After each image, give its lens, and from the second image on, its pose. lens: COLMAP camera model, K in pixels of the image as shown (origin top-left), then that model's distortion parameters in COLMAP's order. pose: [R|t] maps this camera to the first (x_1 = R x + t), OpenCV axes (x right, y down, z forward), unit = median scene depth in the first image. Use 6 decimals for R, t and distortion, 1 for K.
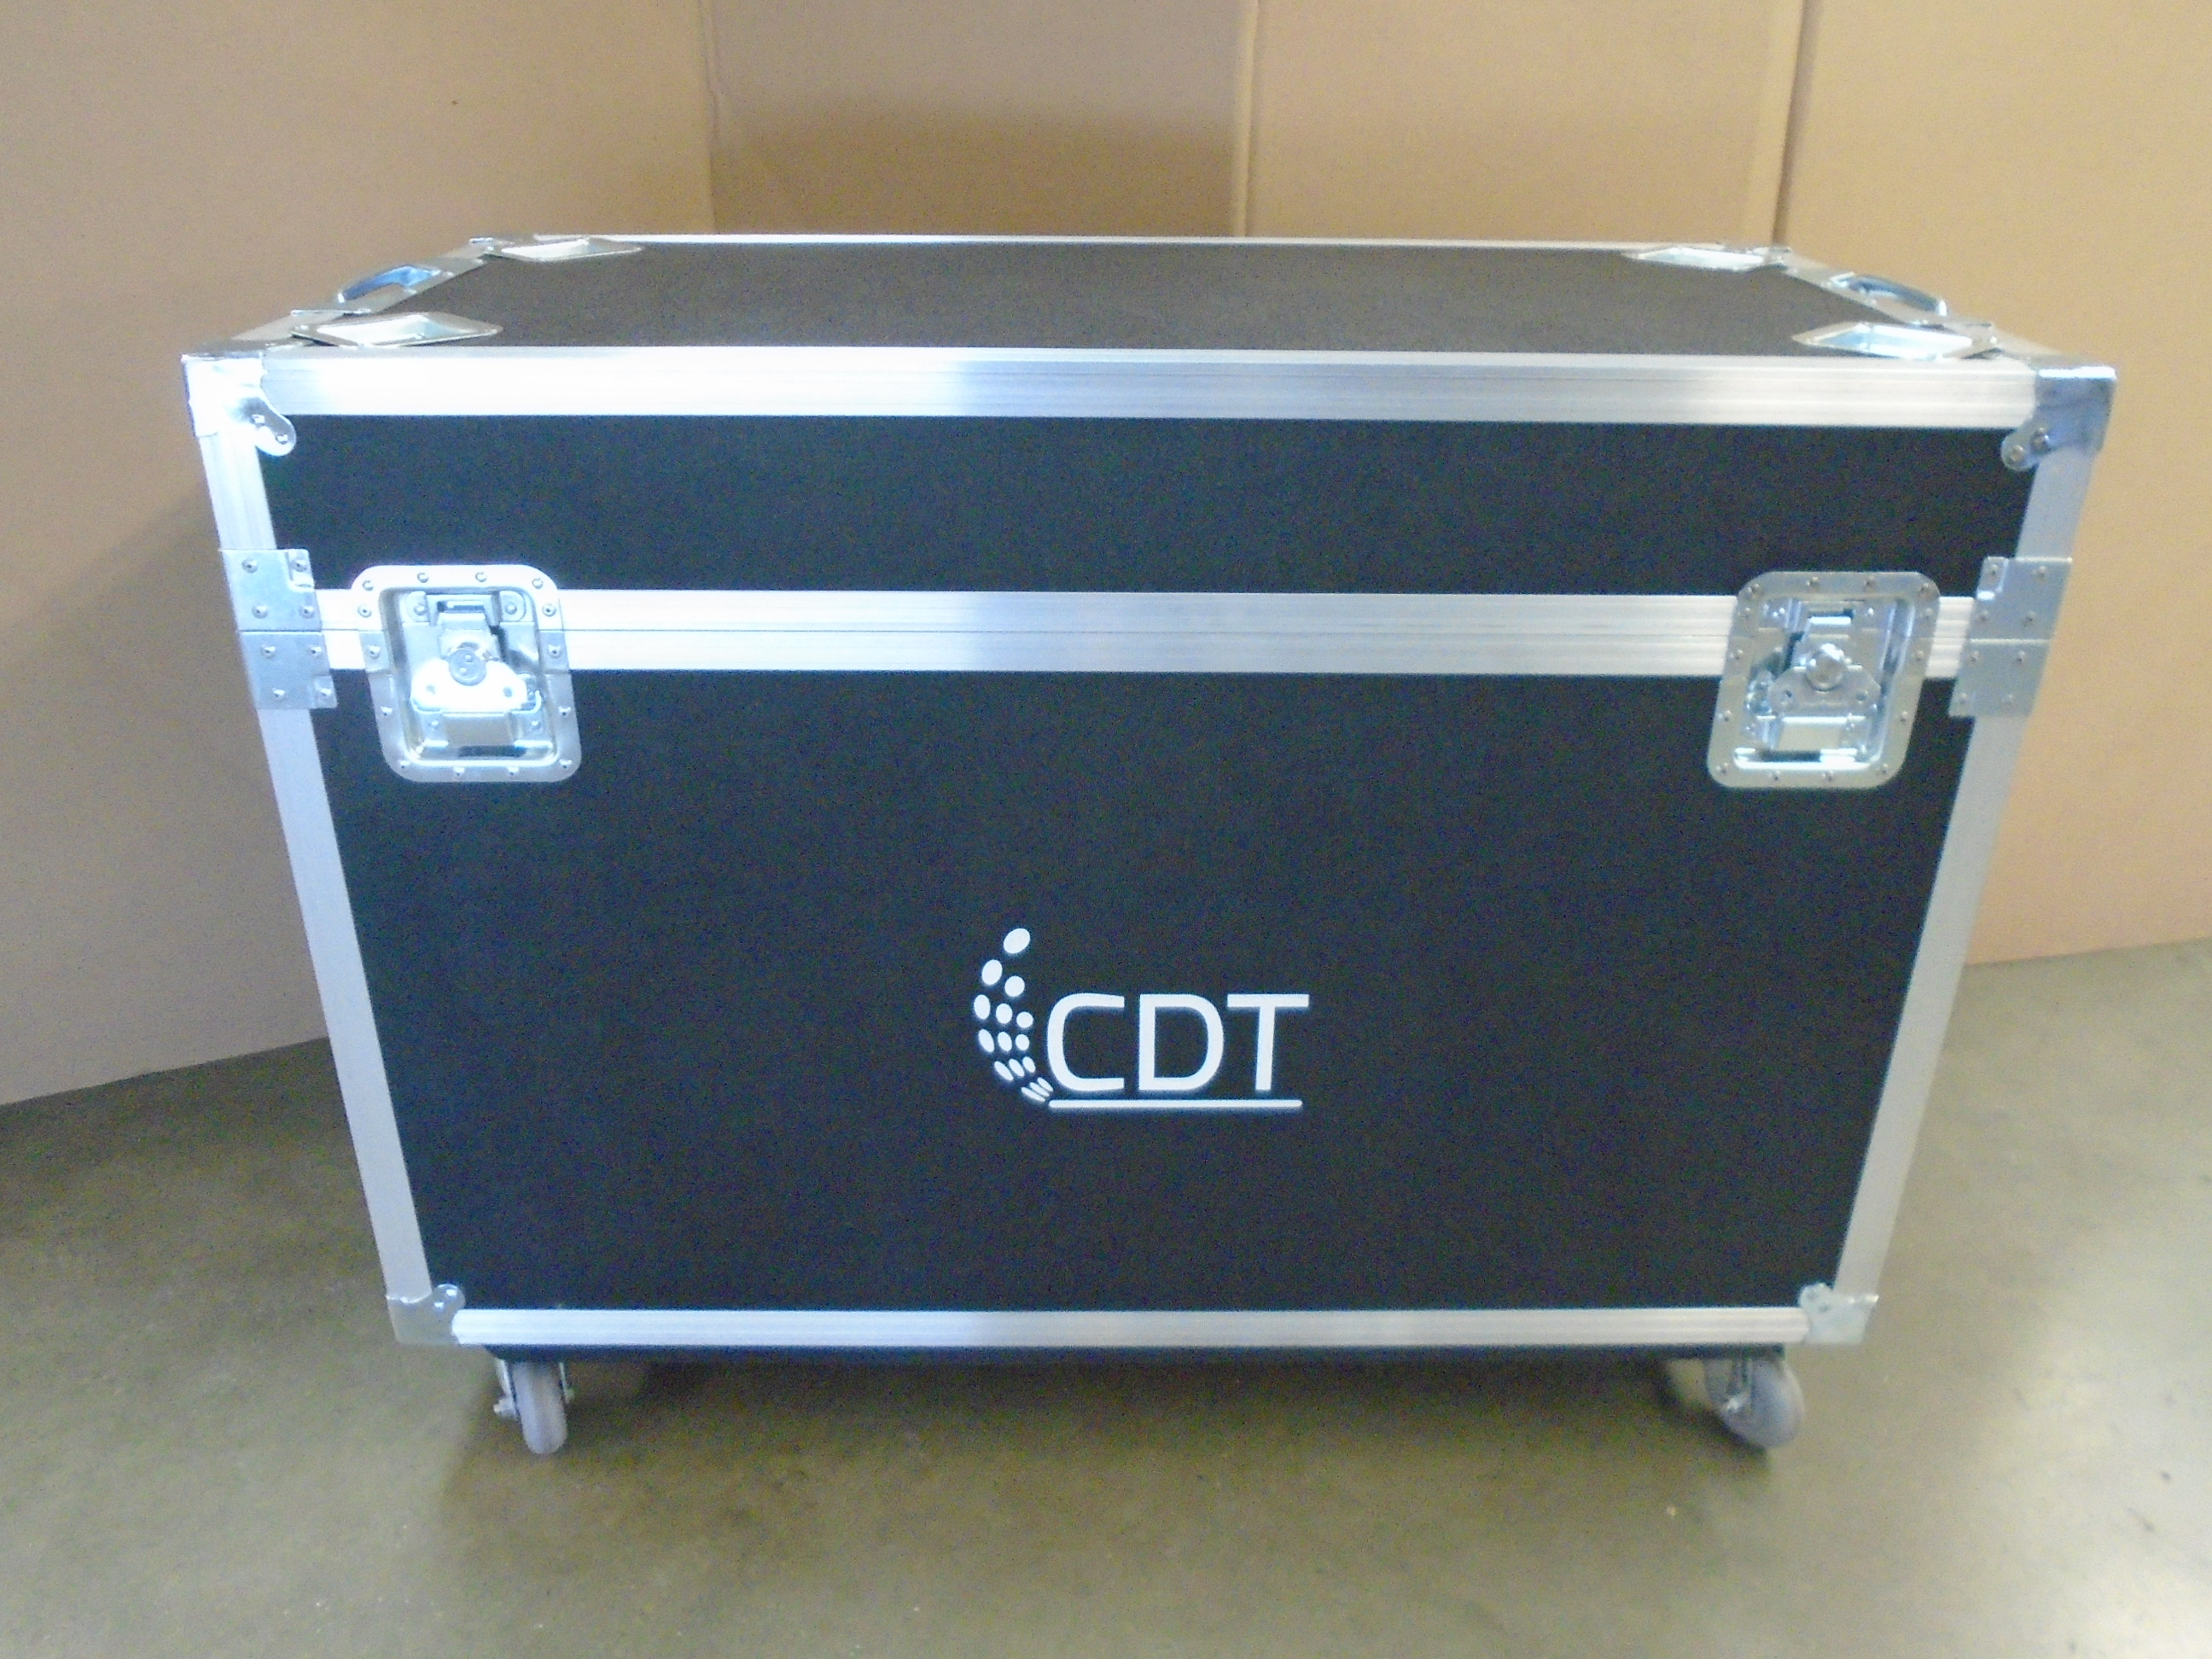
lens RADIAL K [[1681.6, 0, 1100.1], [0, 1681.6, 828.7], [0, 0, 1]] dist [-0.004919, -0.001001]
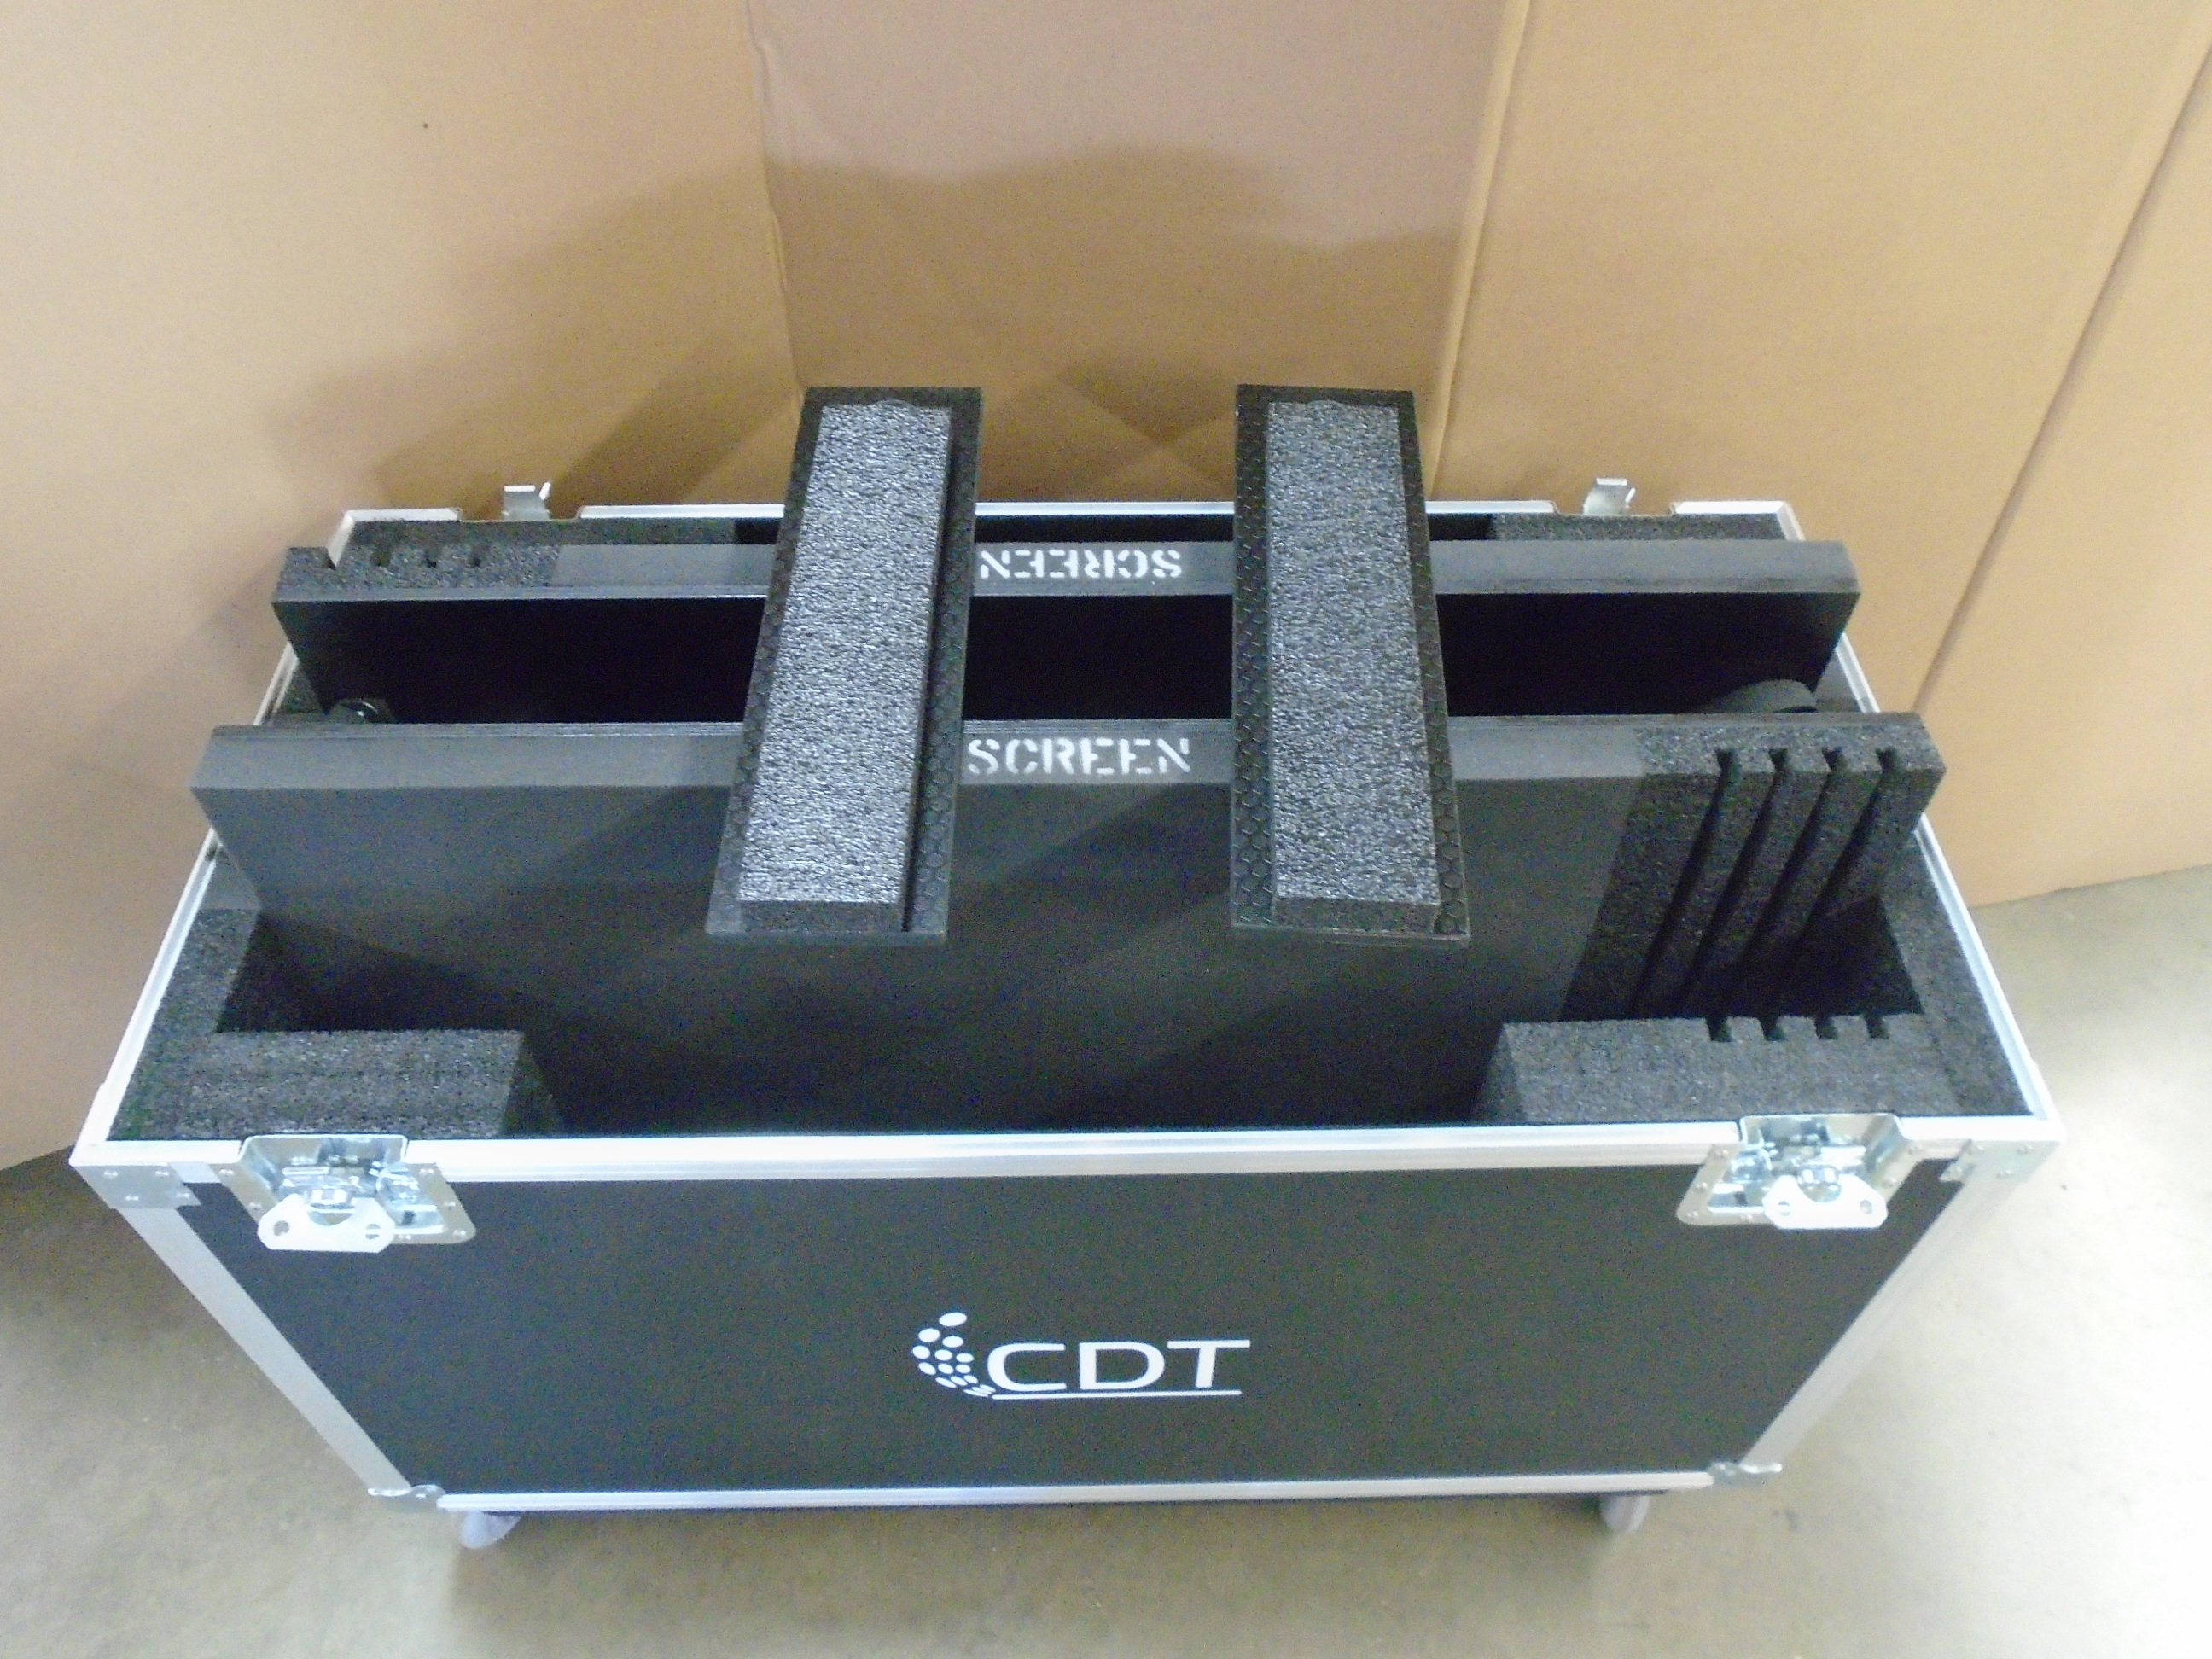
lens RADIAL K [[1713.6, 0, 1105.3], [0, 1713.6, 819.2], [0, 0, 1]] dist [0.001917, -0.003865]
pose [[0.999869, -0.010615, 0.012186, 0.029576], [0.004701, 0.912459, 0.409142, -0.593572], [-0.015462, -0.409031, 0.912389, 0.203567]]
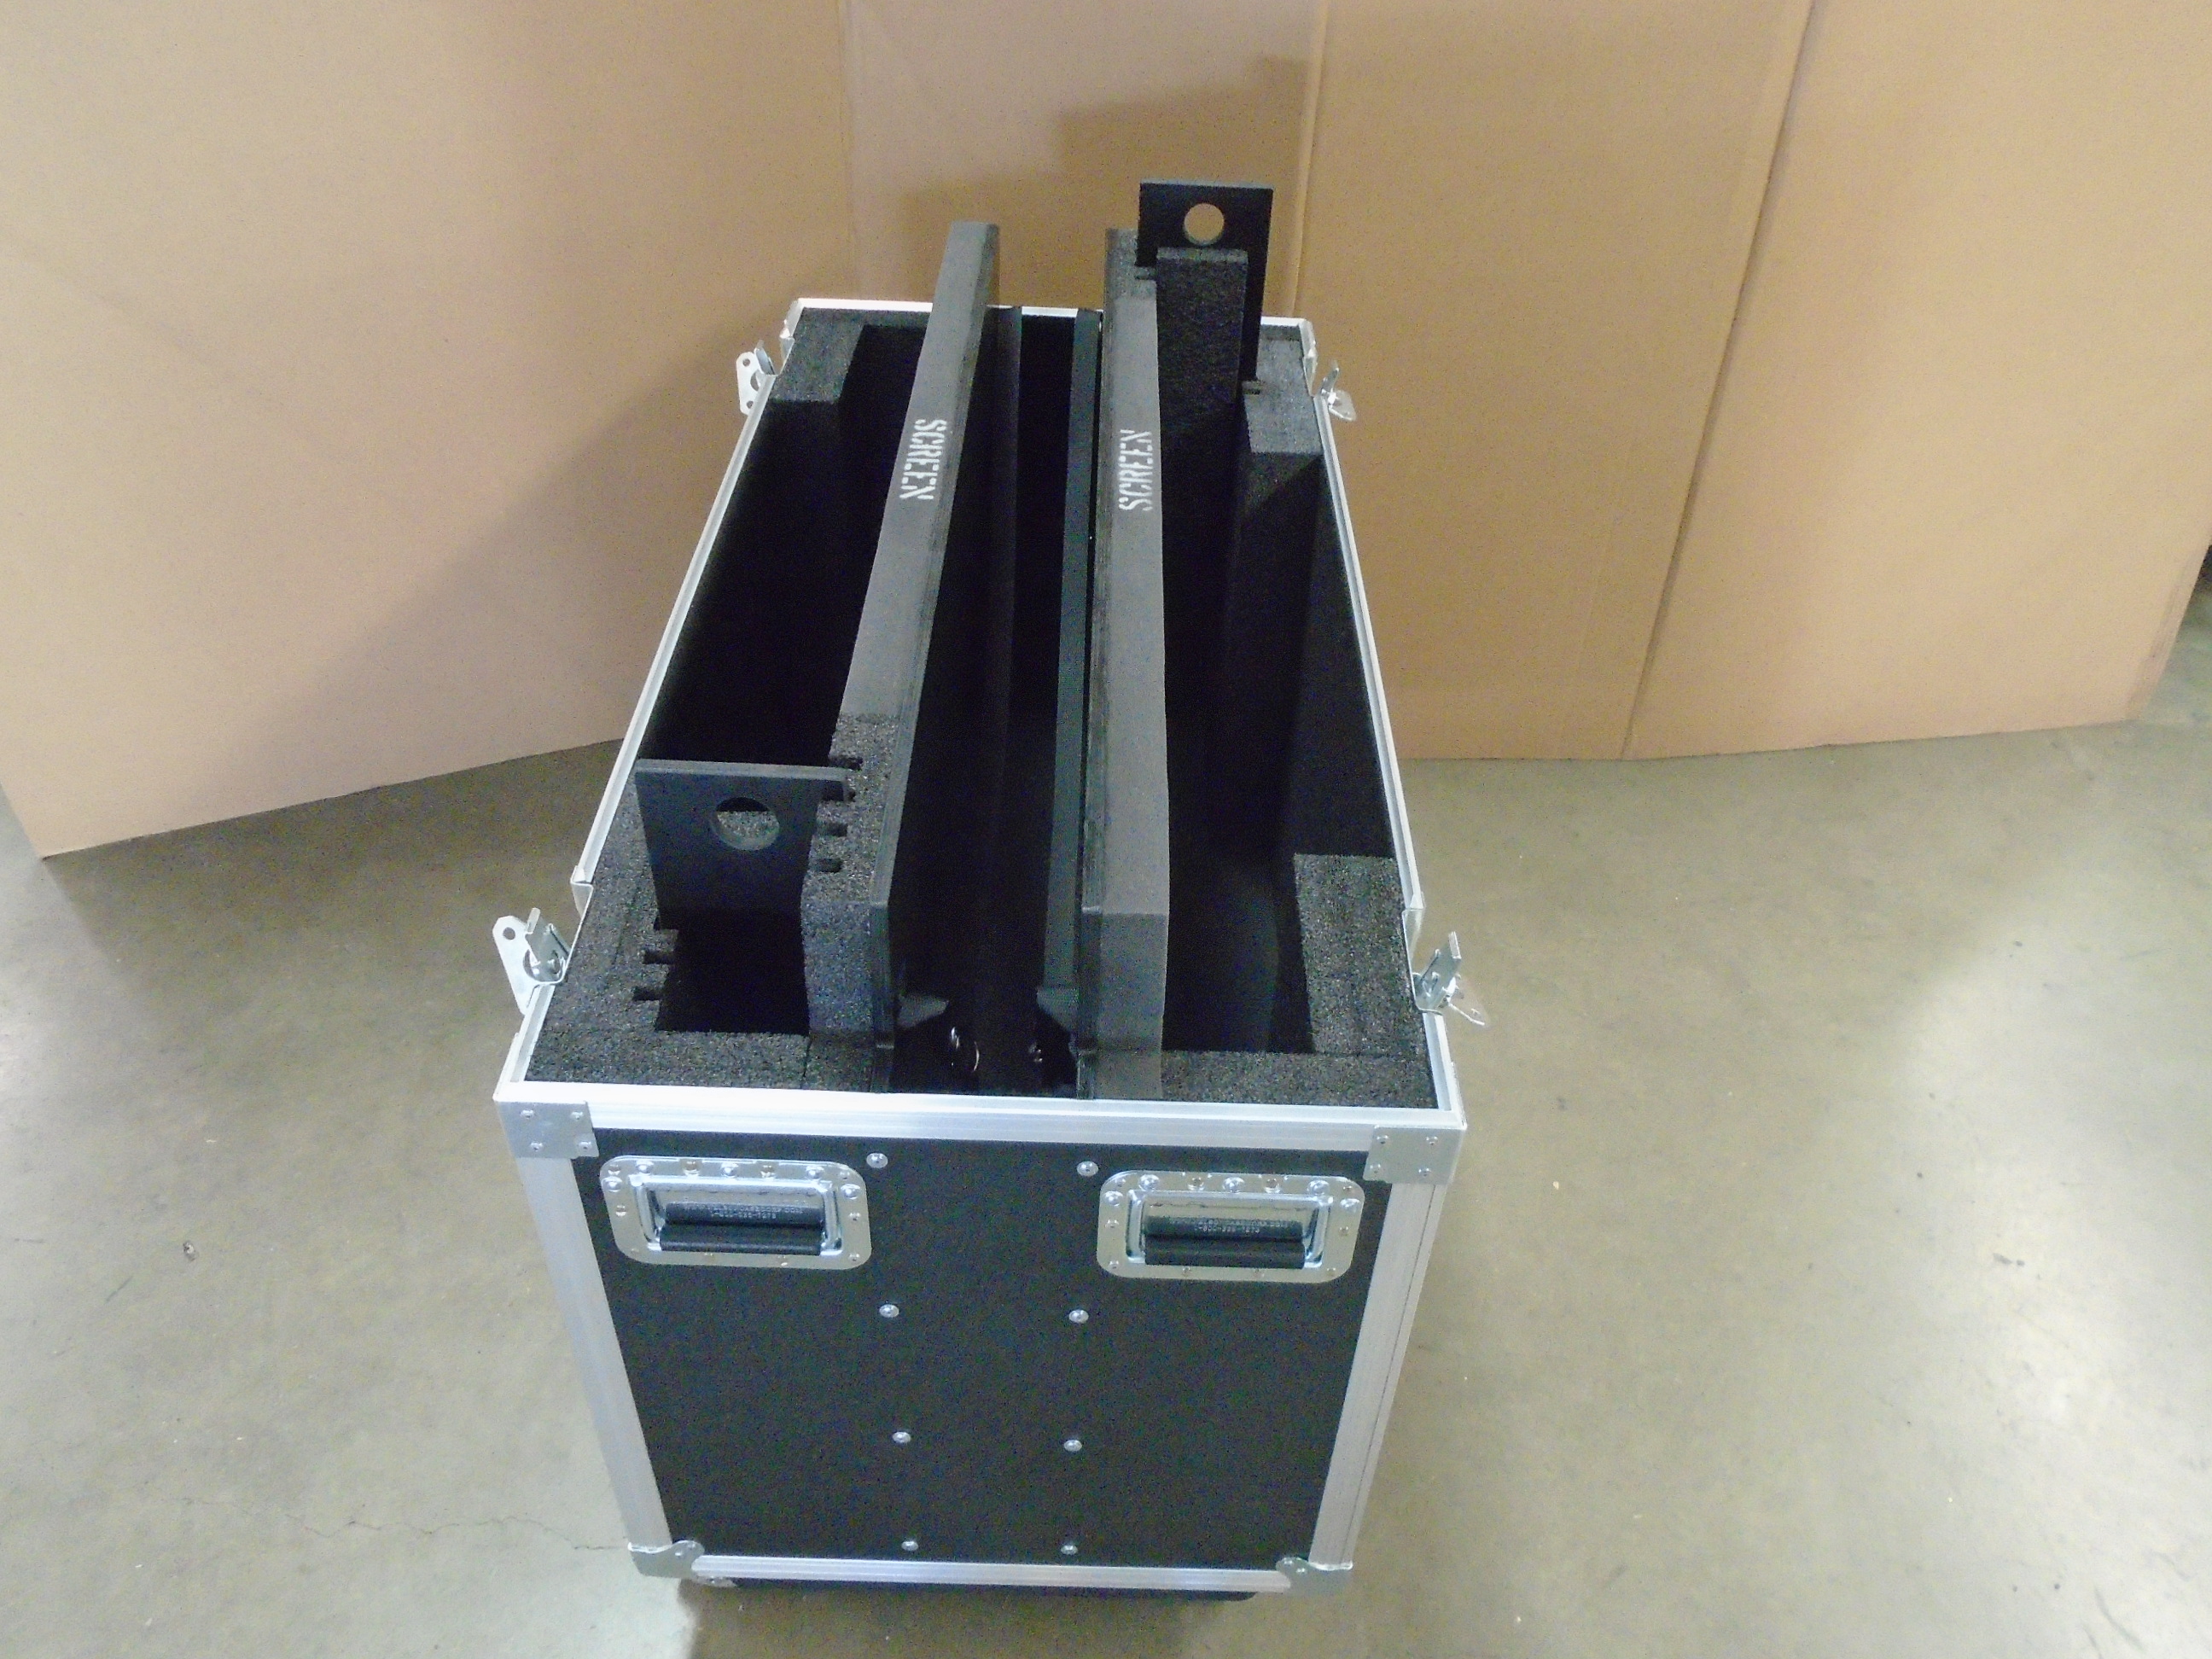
lens RADIAL K [[1702.3, 0, 1103.7], [0, 1702.3, 821.7], [0, 0, 1]] dist [-0.003070, 0.000916]
pose [[0.014680, -0.645506, 0.763614, -1.021698], [0.397732, 0.704448, 0.587846, -0.791696], [-0.917384, 0.295084, 0.267080, 0.790661]]
